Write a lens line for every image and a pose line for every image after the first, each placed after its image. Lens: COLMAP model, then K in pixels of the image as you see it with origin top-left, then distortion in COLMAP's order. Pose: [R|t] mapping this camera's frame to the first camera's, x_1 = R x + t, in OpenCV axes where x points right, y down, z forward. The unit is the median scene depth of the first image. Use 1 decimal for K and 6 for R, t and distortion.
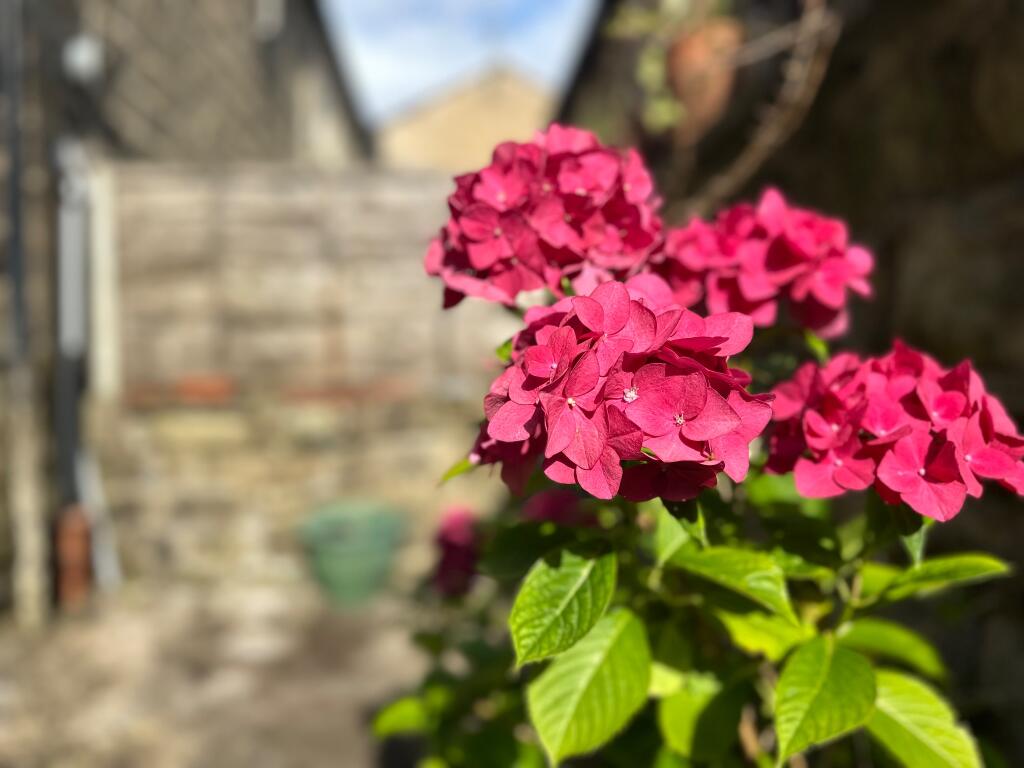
lens RADIAL K [[716.7, 0, 515.5], [0, 716.7, 382.0], [0, 0, 1]] dist [0.057670, -0.076902]
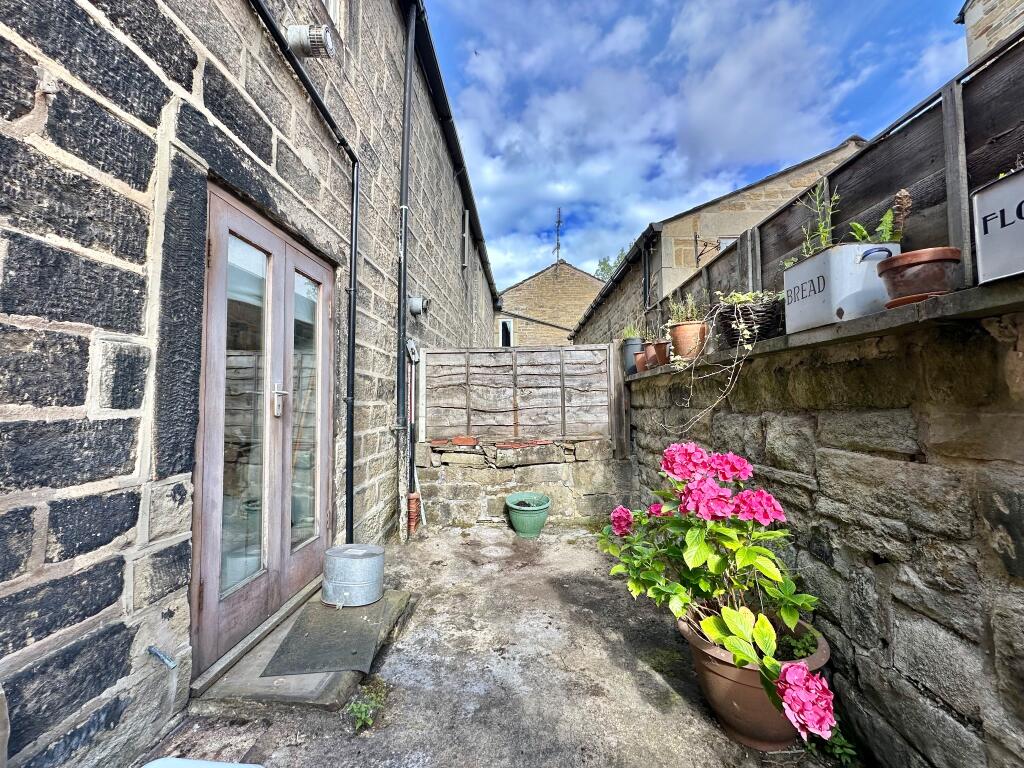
lens RADIAL K [[406.8, 0, 505.7], [0, 406.8, 382.4], [0, 0, 1]] dist [-0.005543, 0.001233]
pose [[0.993638, -0.001154, -0.112615, -0.771027], [-0.006747, 0.997541, -0.069755, -0.490220], [0.112418, 0.070071, 0.991187, -1.751949]]
